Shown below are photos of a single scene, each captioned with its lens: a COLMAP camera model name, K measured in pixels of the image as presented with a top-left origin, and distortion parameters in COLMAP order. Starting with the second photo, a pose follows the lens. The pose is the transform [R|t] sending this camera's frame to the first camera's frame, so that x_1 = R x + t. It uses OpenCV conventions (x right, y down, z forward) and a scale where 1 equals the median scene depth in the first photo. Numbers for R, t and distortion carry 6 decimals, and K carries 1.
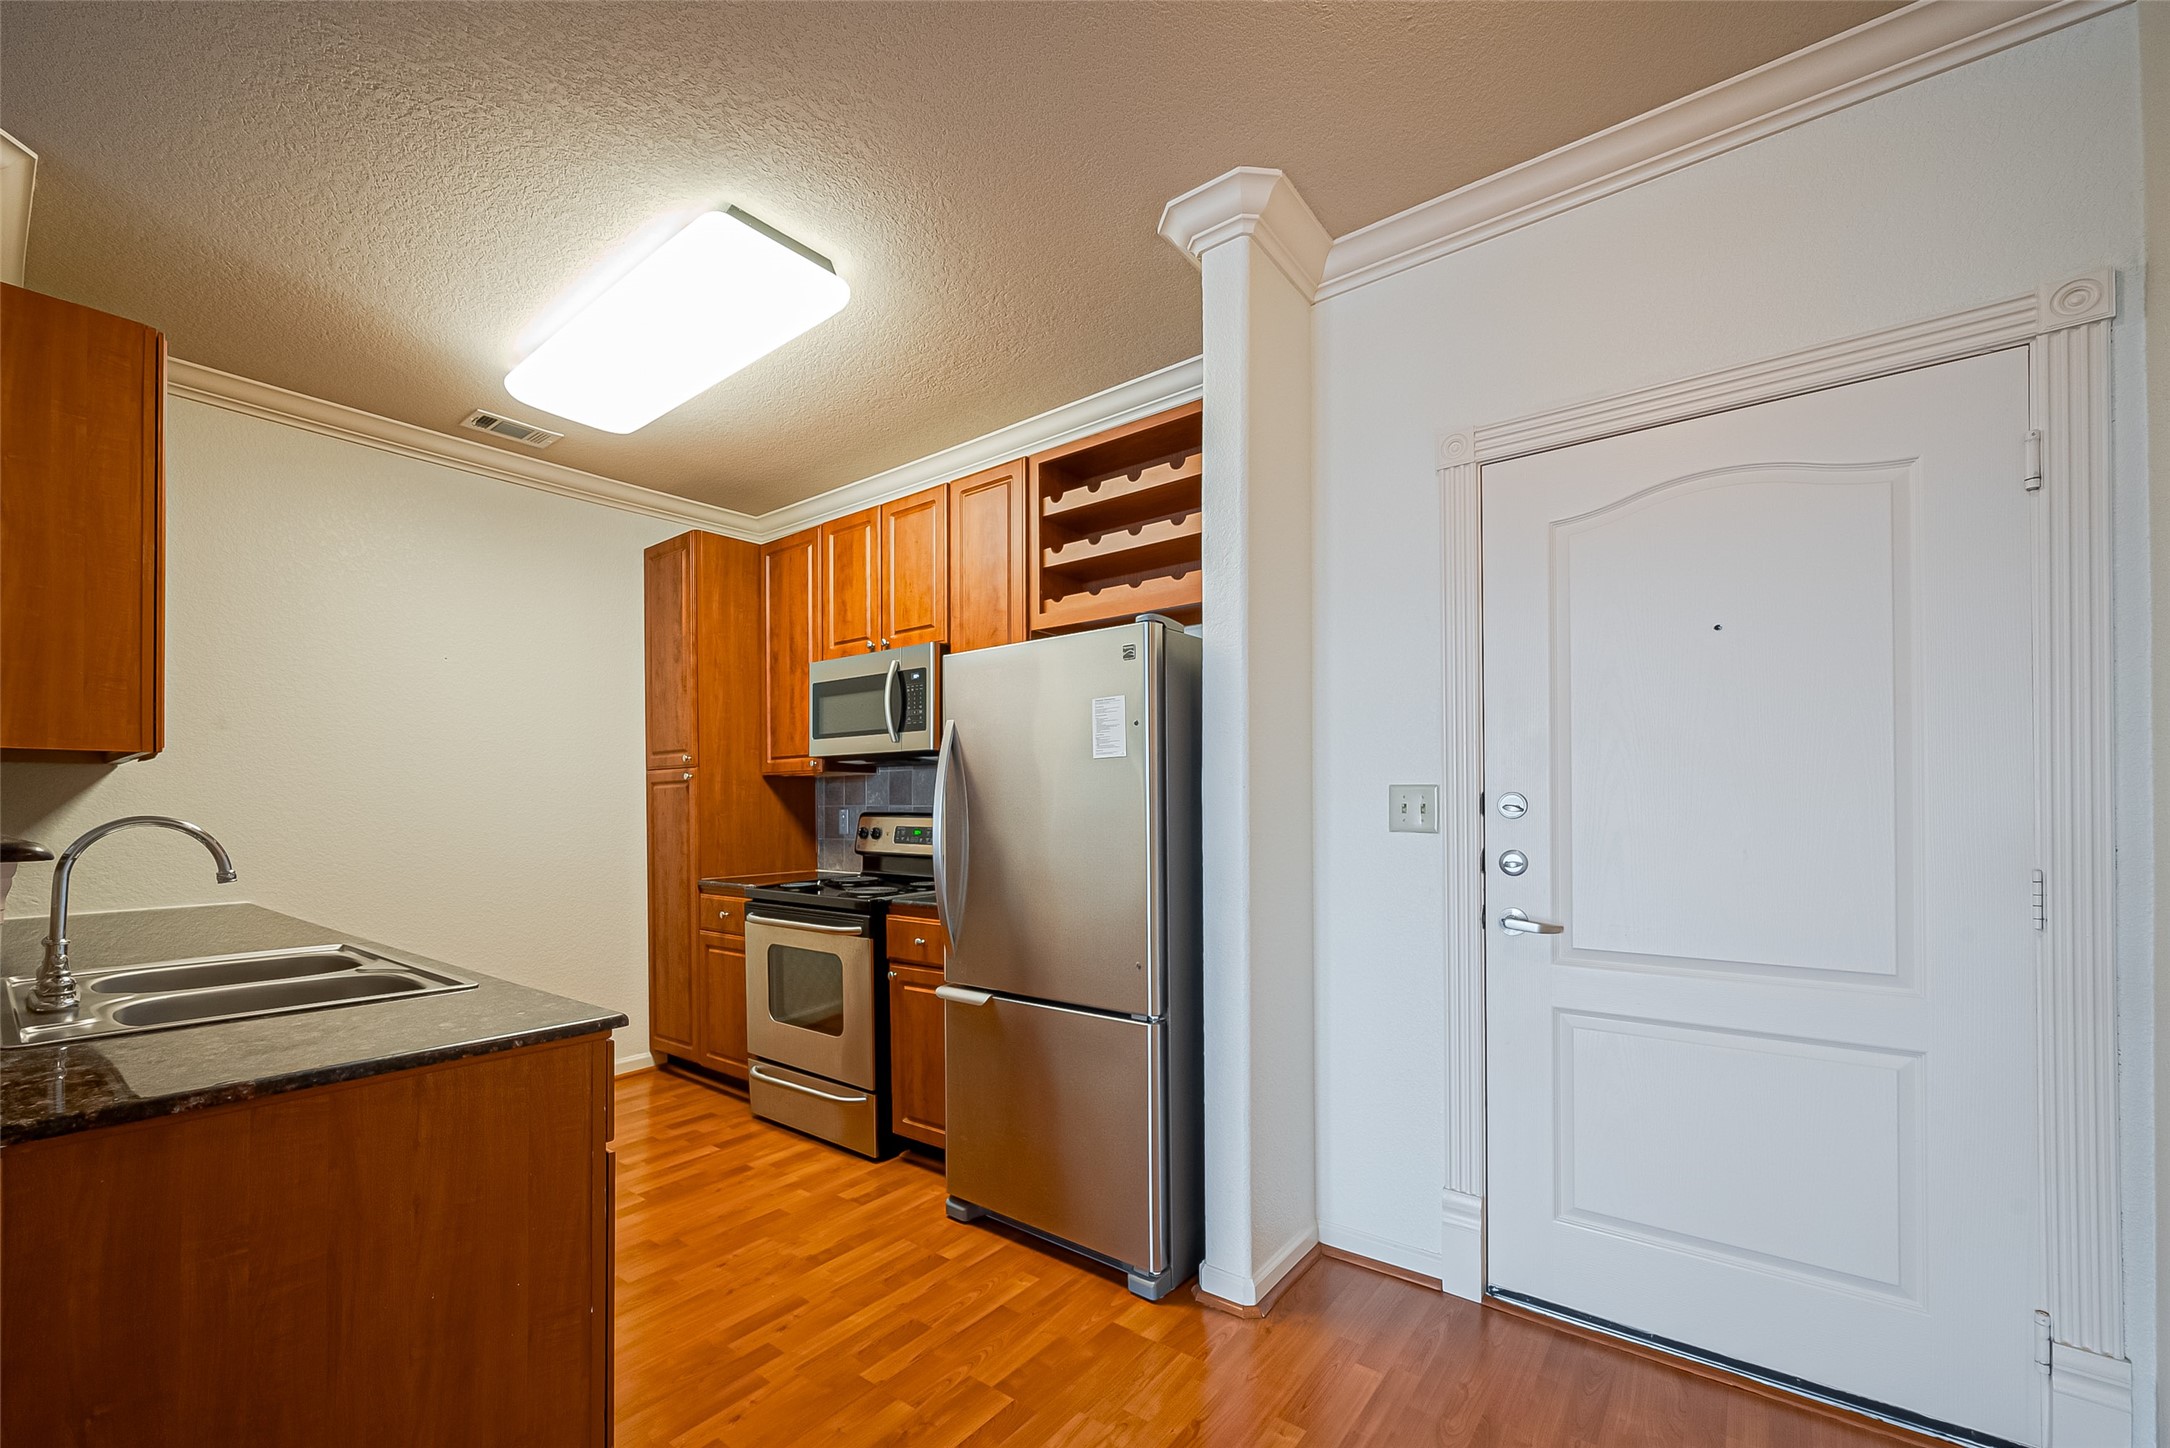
lens RADIAL K [[881.1, 0, 1036.1], [0, 881.1, 797.8], [0, 0, 1]] dist [-0.006139, -0.000926]
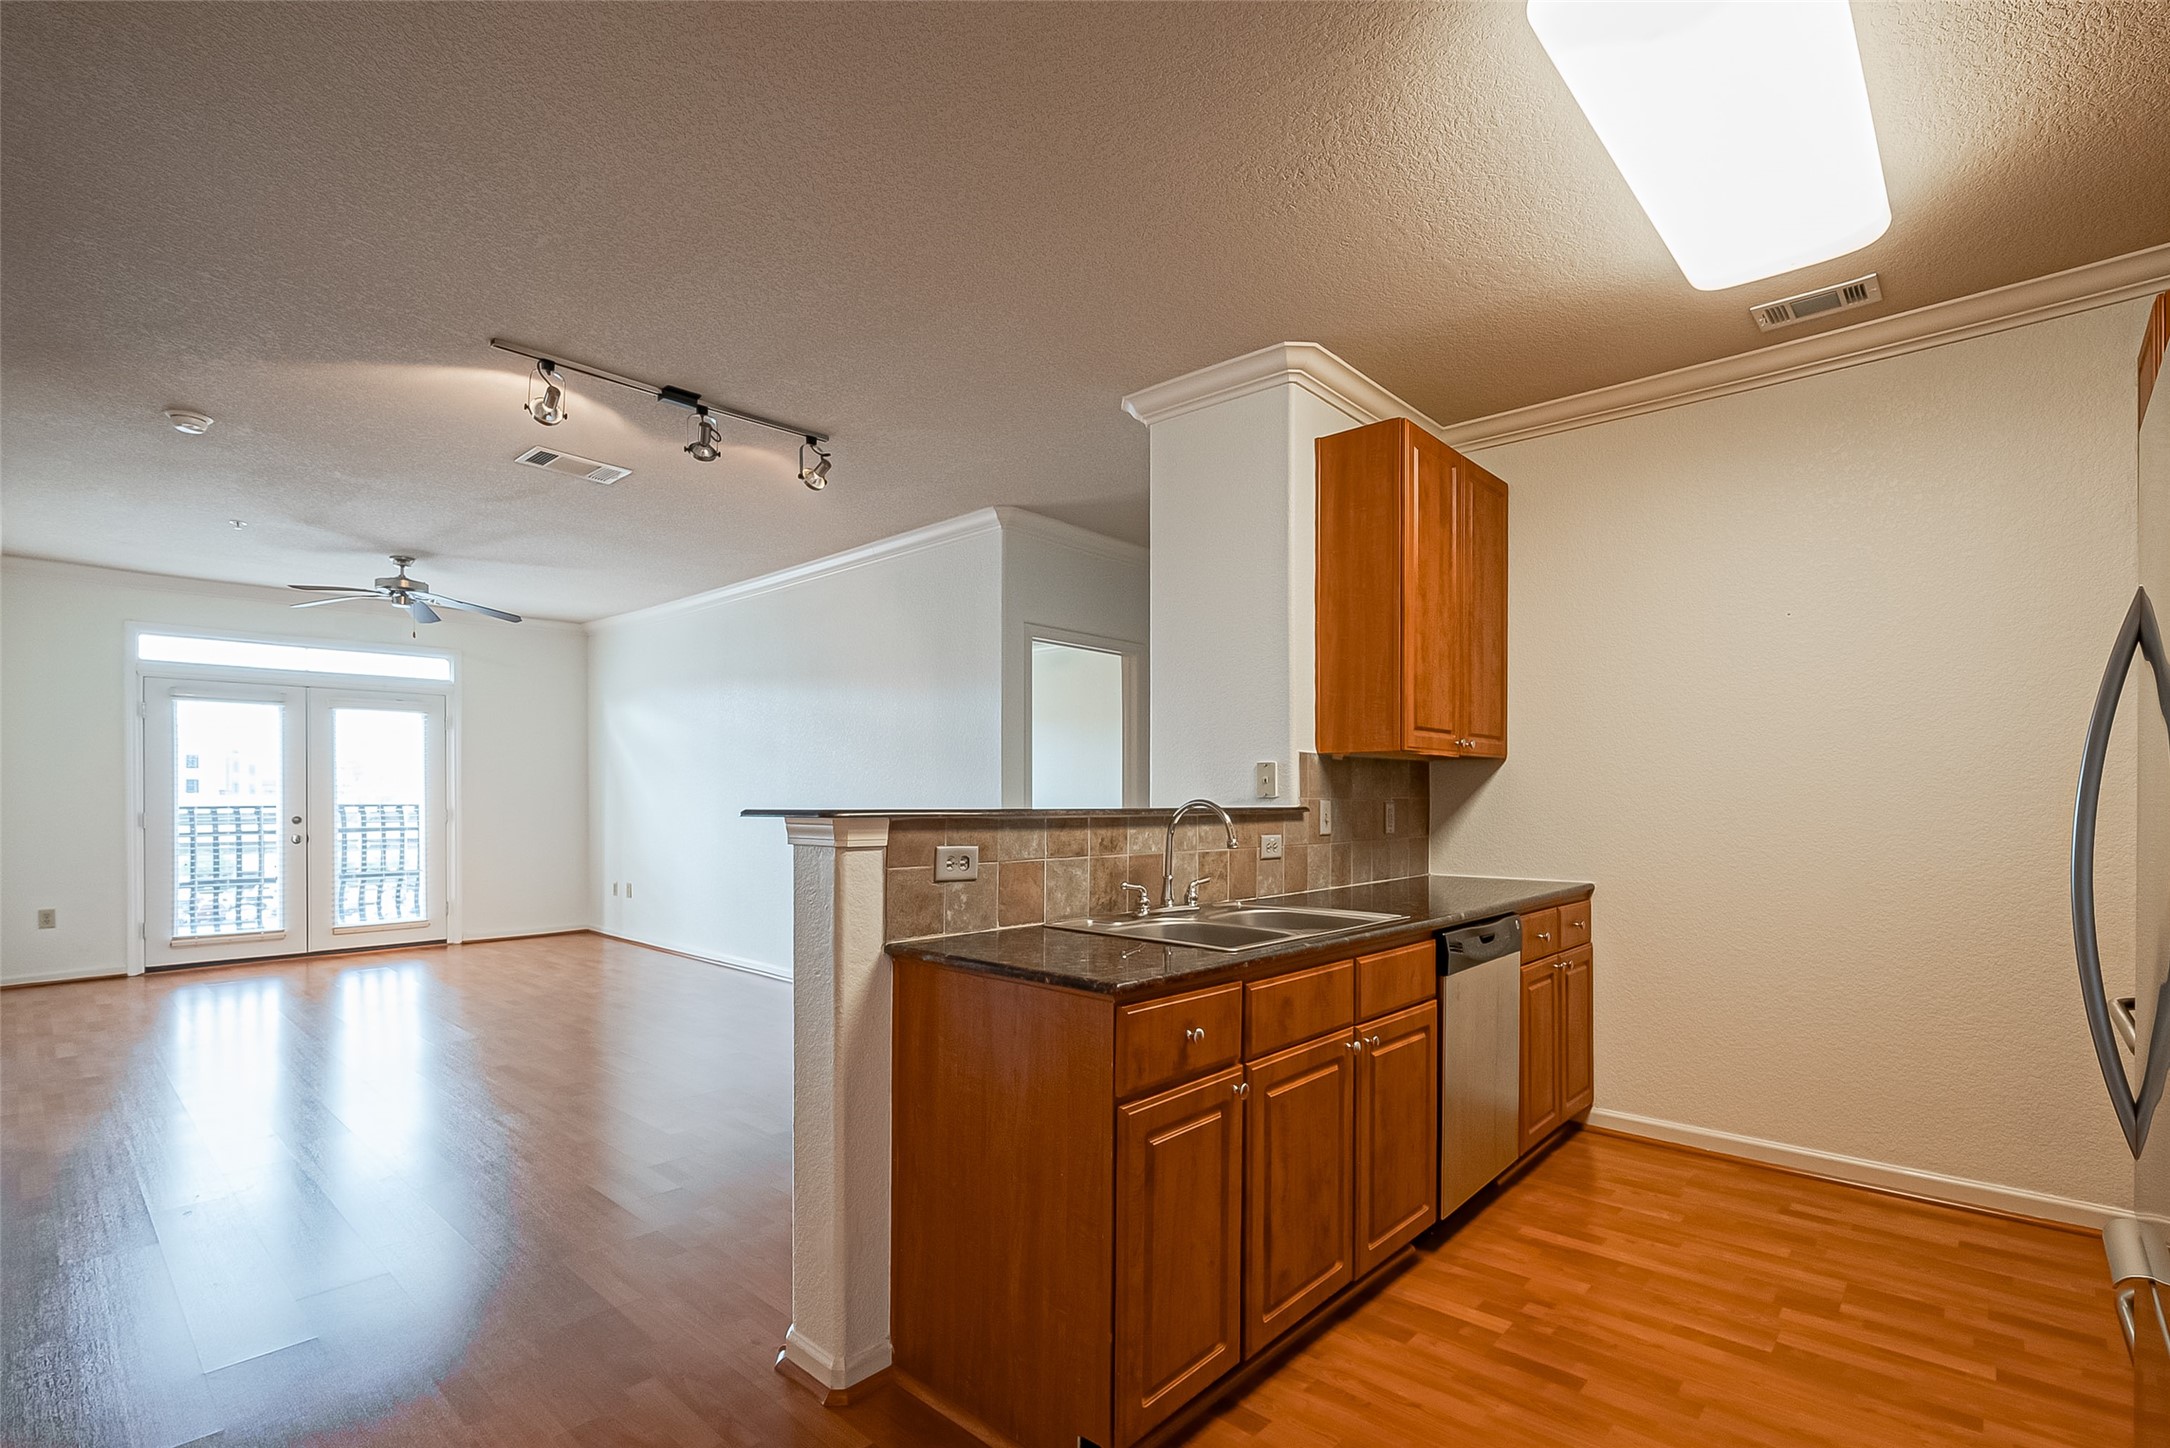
lens RADIAL K [[998.2, 0, 1117.8], [0, 998.2, 799.5], [0, 0, 1]] dist [-0.002927, -0.000733]
pose [[-0.037564, 0.009407, -0.999250, 0.303407], [0.005638, 0.999942, 0.009201, 0.003368], [0.999278, -0.005288, -0.037615, 0.419870]]
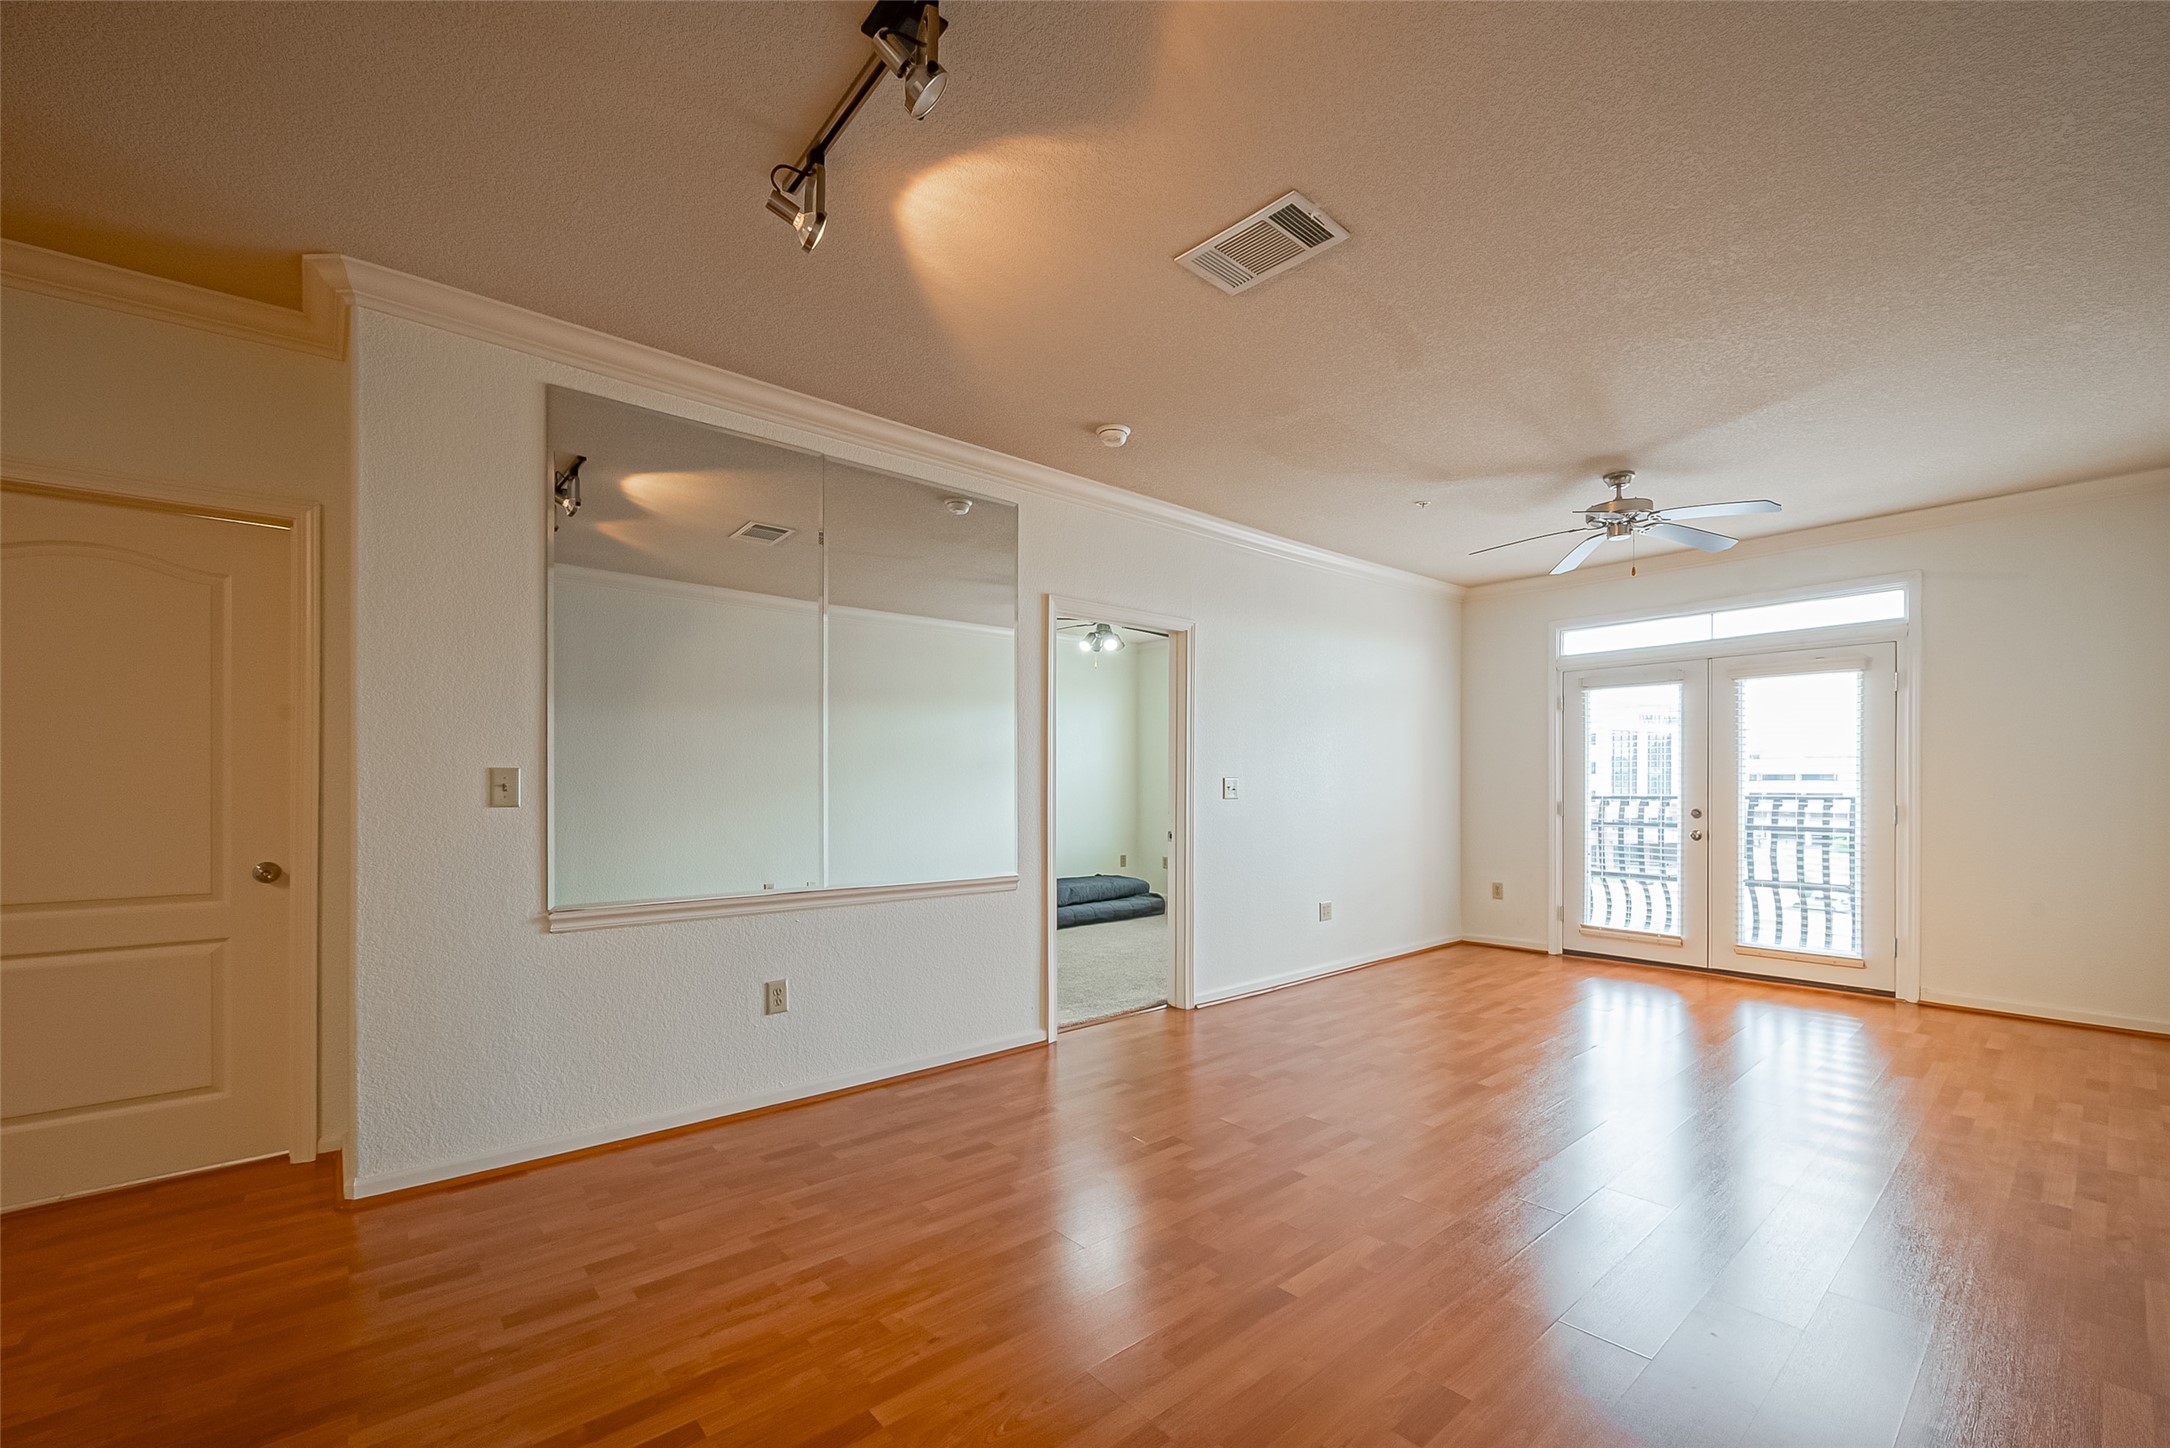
lens RADIAL K [[881.1, 0, 1096.1], [0, 881.1, 784.5], [0, 0, 1]] dist [-0.006139, -0.000926]
pose [[-0.986930, 0.003855, 0.161101, -0.937088], [0.002858, 0.999975, -0.006419, 0.011161], [-0.161122, -0.005875, -0.986917, 0.377408]]
